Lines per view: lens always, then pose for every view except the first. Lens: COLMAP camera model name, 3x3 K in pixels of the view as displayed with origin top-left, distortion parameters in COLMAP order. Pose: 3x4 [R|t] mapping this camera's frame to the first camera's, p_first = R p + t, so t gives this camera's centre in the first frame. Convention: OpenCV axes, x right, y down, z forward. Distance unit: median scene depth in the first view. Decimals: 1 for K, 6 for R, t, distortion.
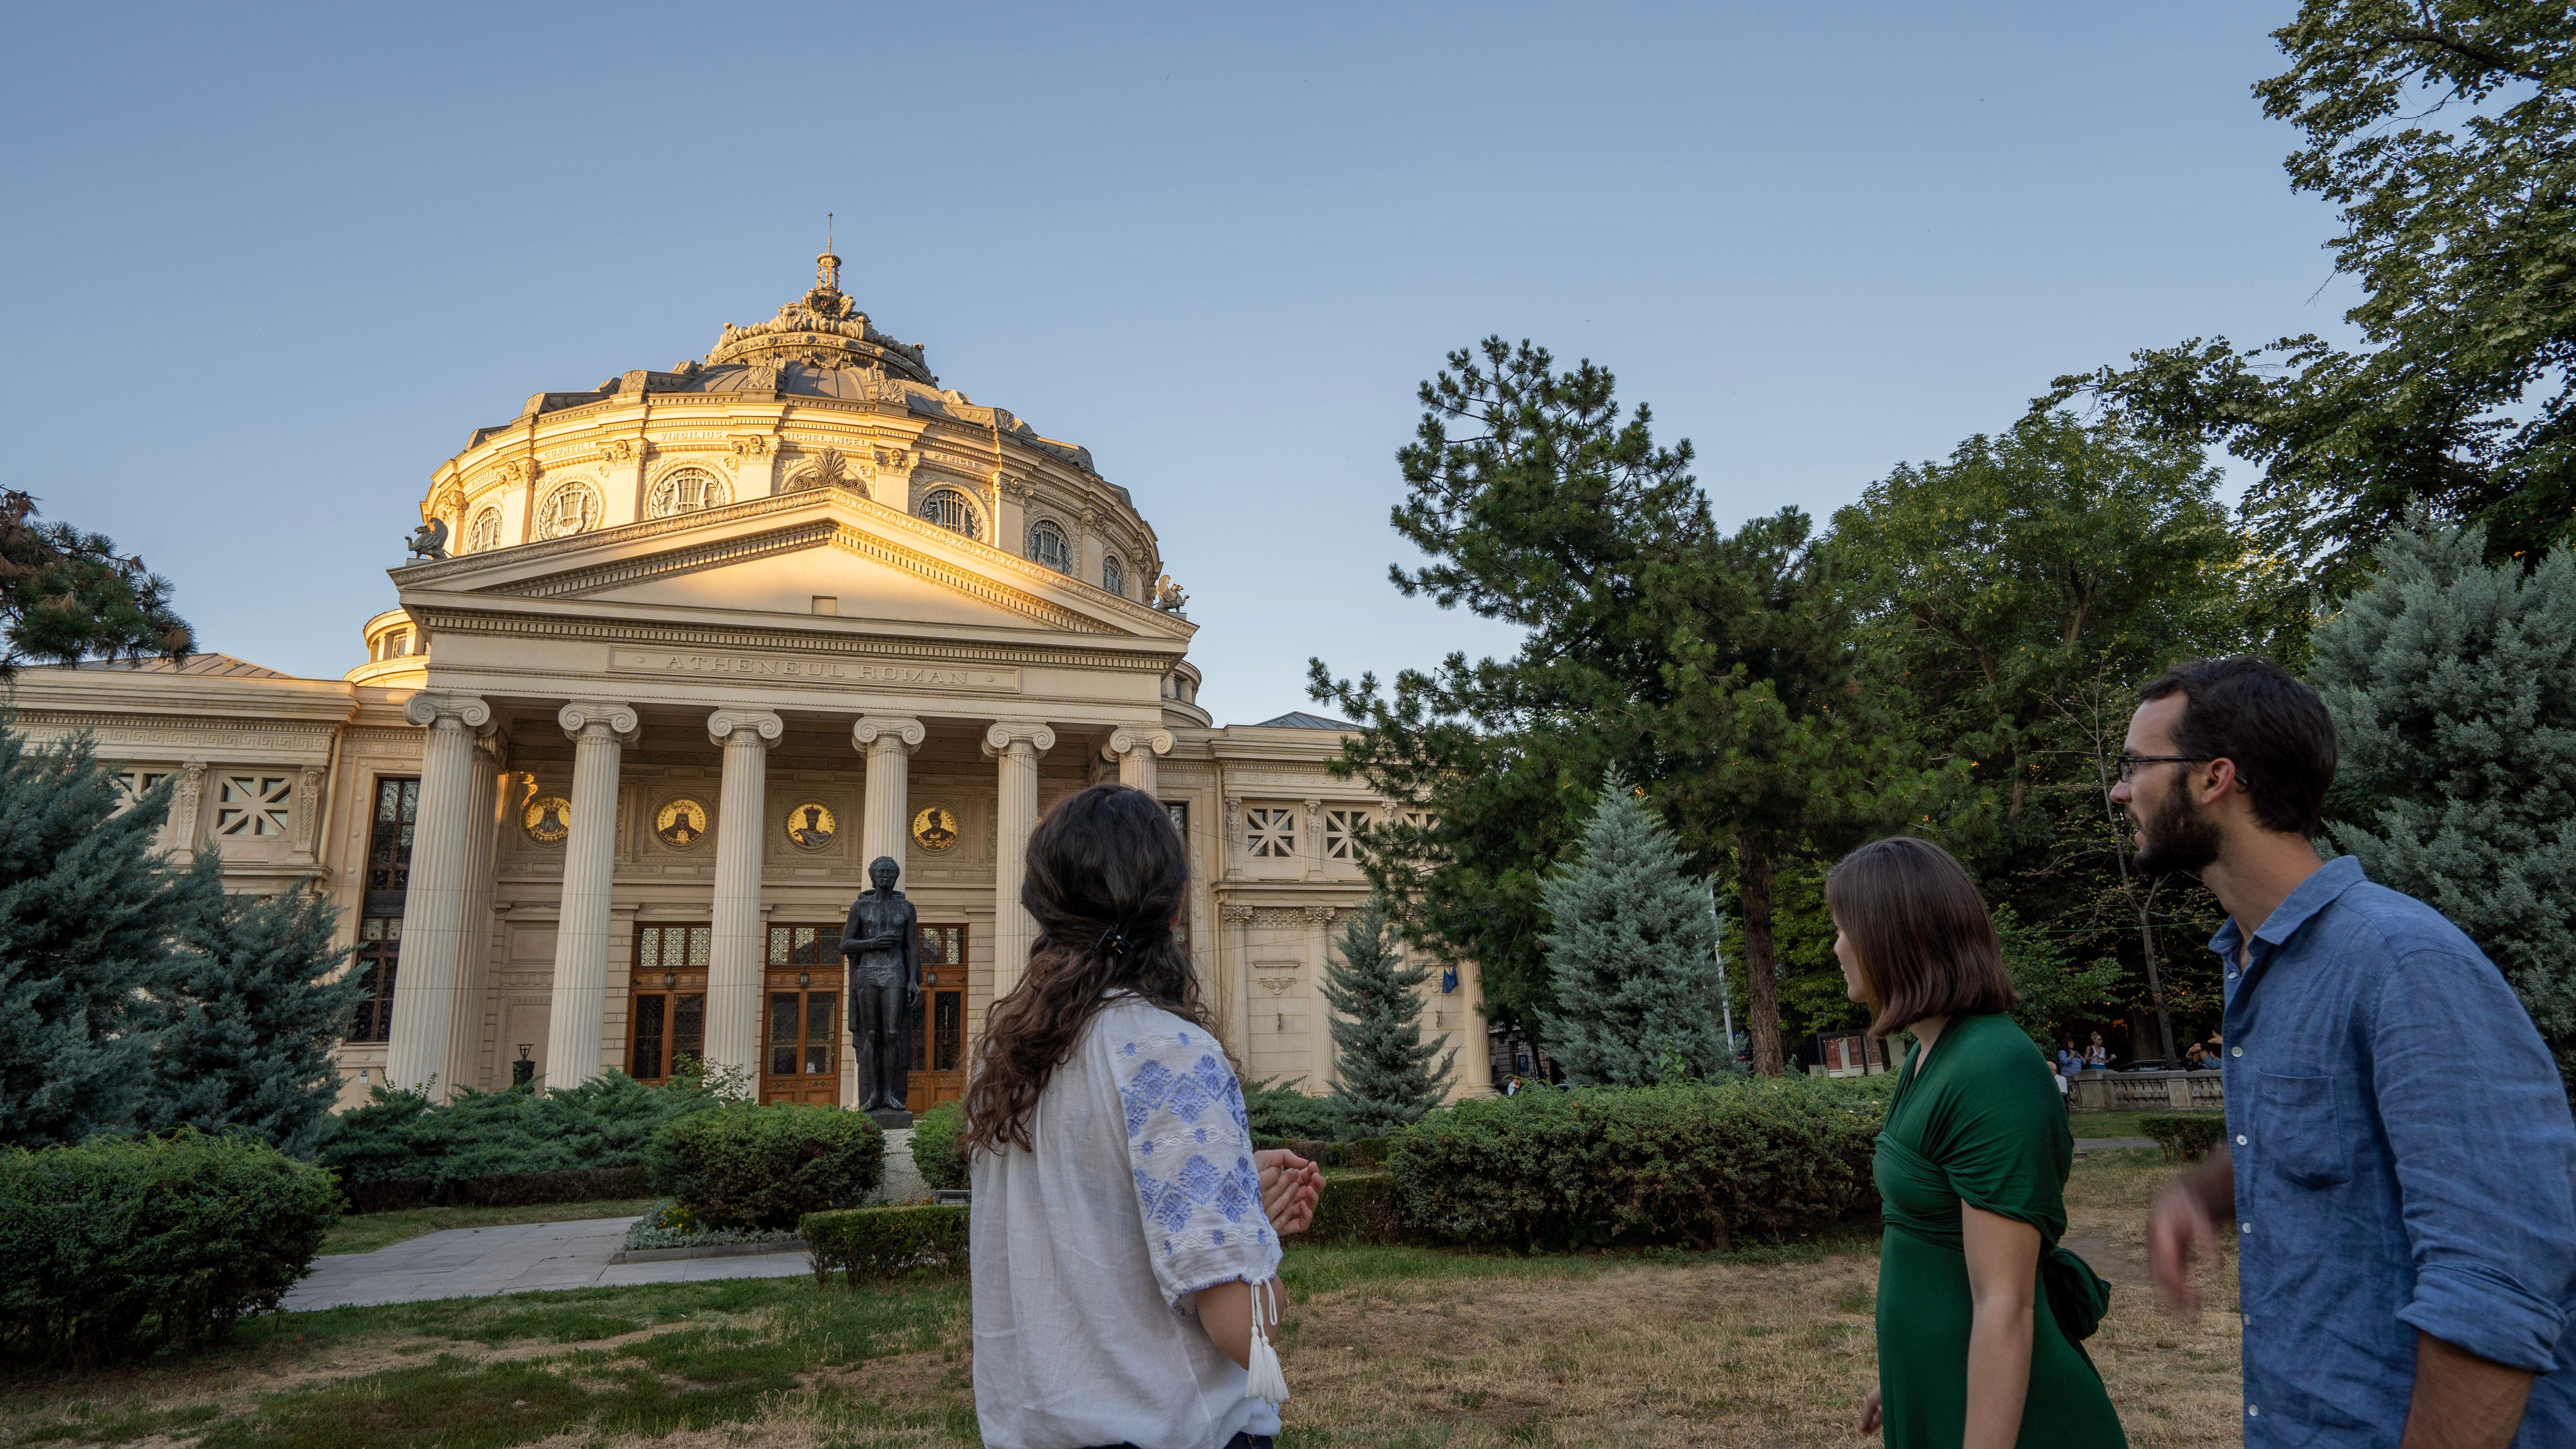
lens RADIAL K [[1492.3, 0, 1288.2], [0, 1492.3, 708.9], [0, 0, 1]] dist [-0.020346, -0.000721]
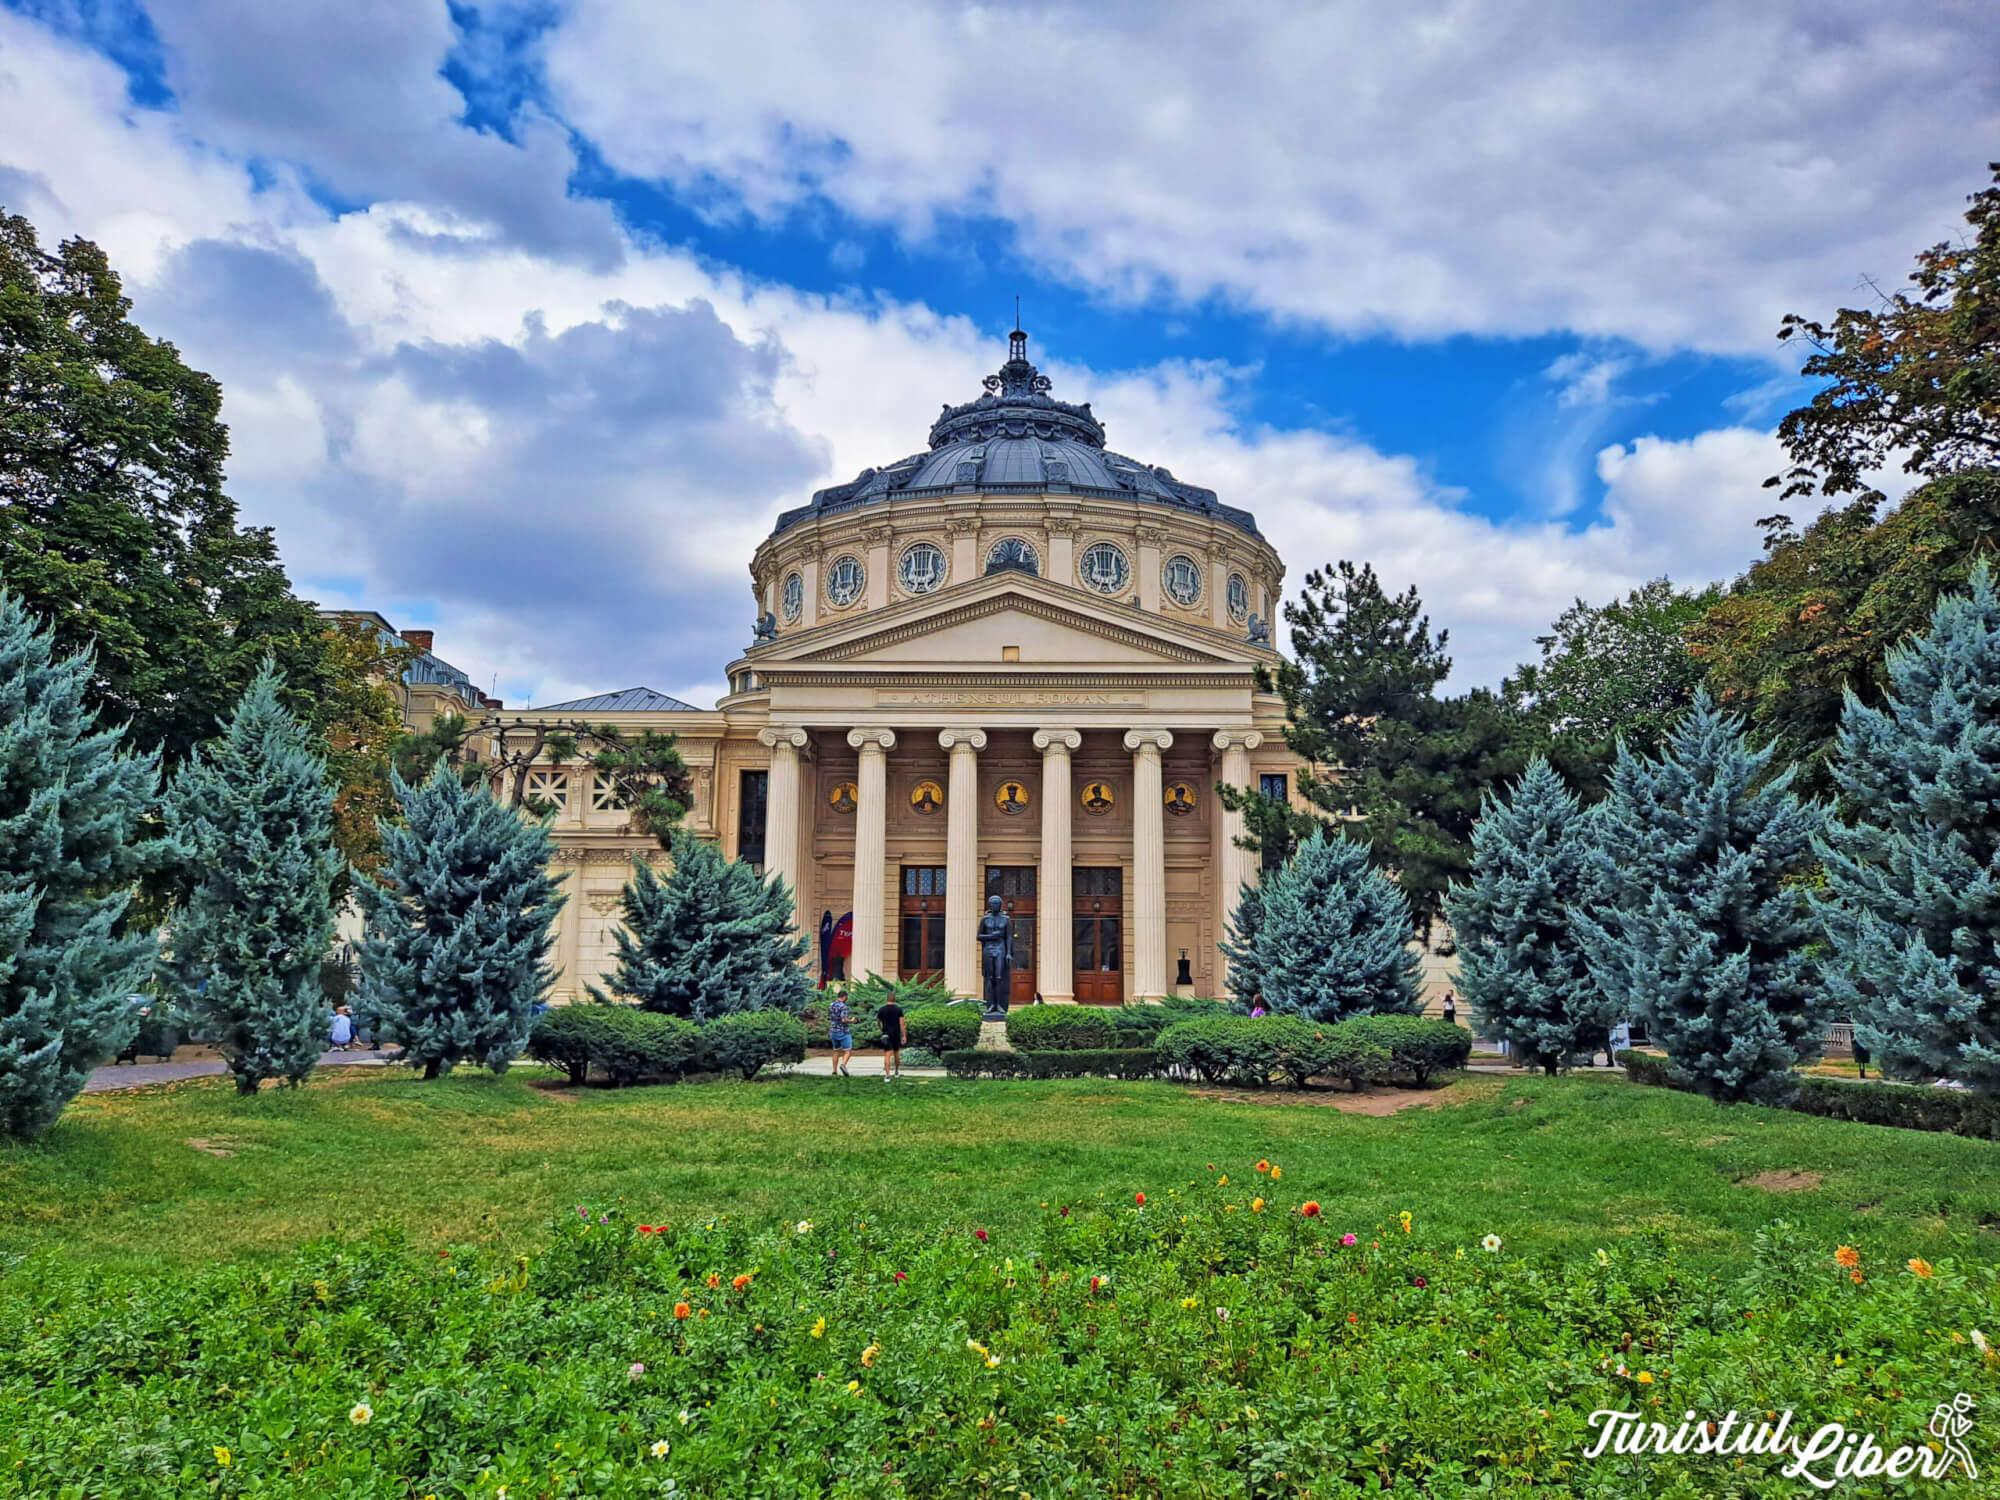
lens RADIAL K [[1447.8, 0, 1000.0], [0, 1447.8, 750.0], [0, 0, 1]] dist [0.064073, -0.001016]
pose [[0.939611, -0.009168, -0.342122, 0.152714], [0.043933, 0.994602, 0.094006, -0.104043], [0.339413, -0.103360, 0.934941, -0.314316]]
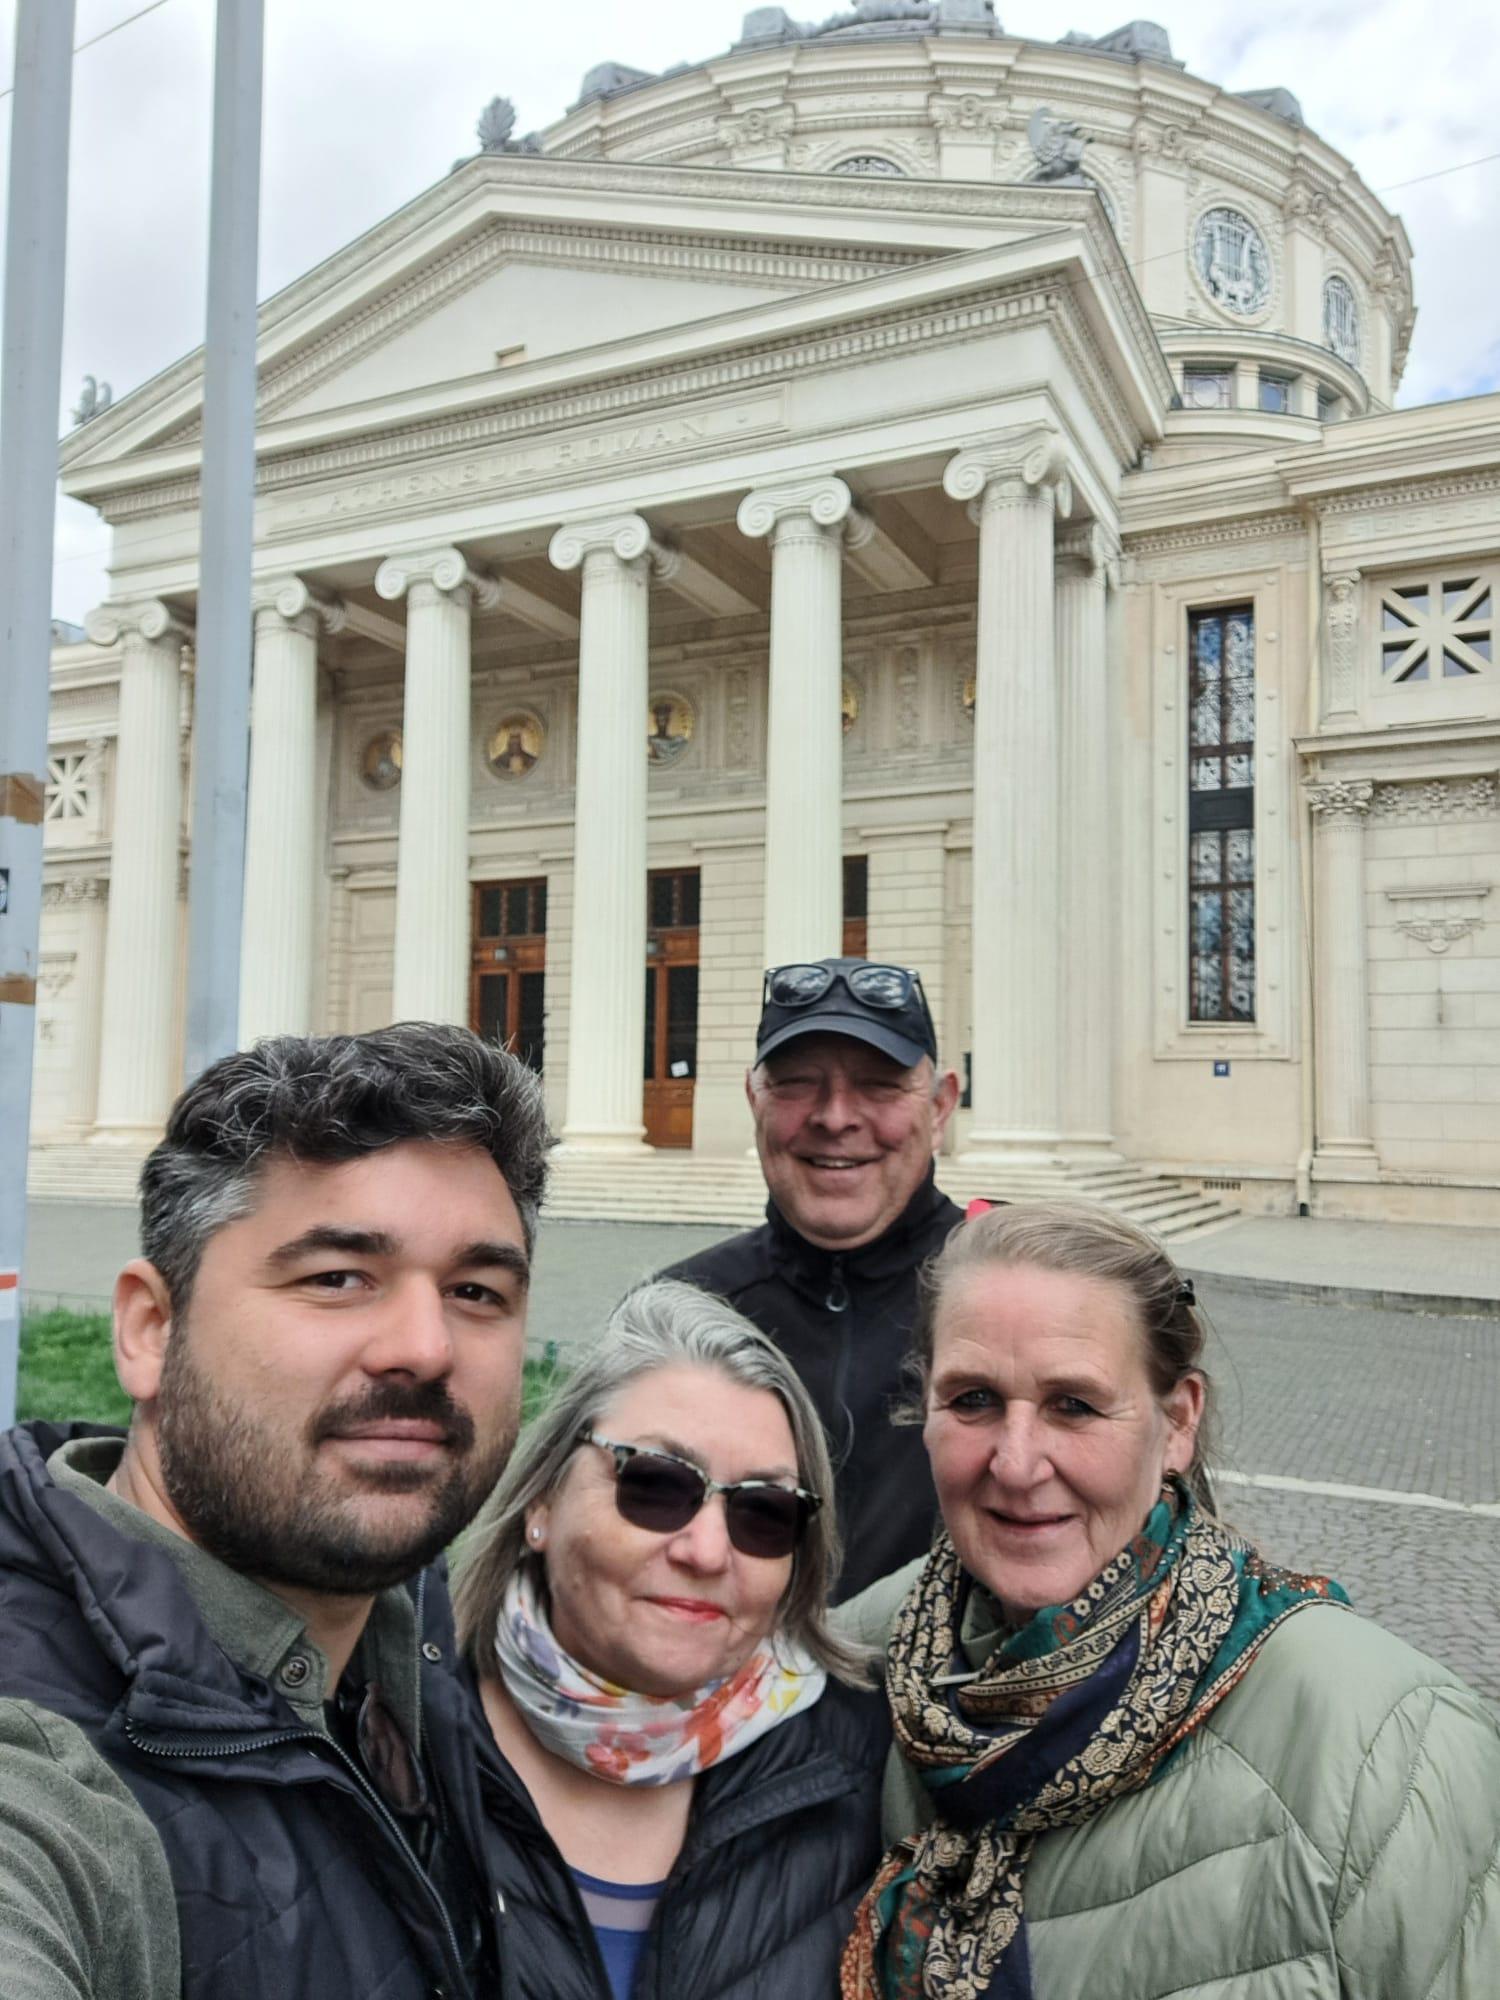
lens RADIAL K [[1447.8, 0, 751.7], [0, 1447.8, 989.7], [0, 0, 1]] dist [0.064073, -0.001016]
pose [[0.718774, -0.013273, -0.695117, 0.187257], [0.138425, 0.982532, 0.124375, 0.123926], [0.681324, -0.185619, 0.708056, 0.552370]]
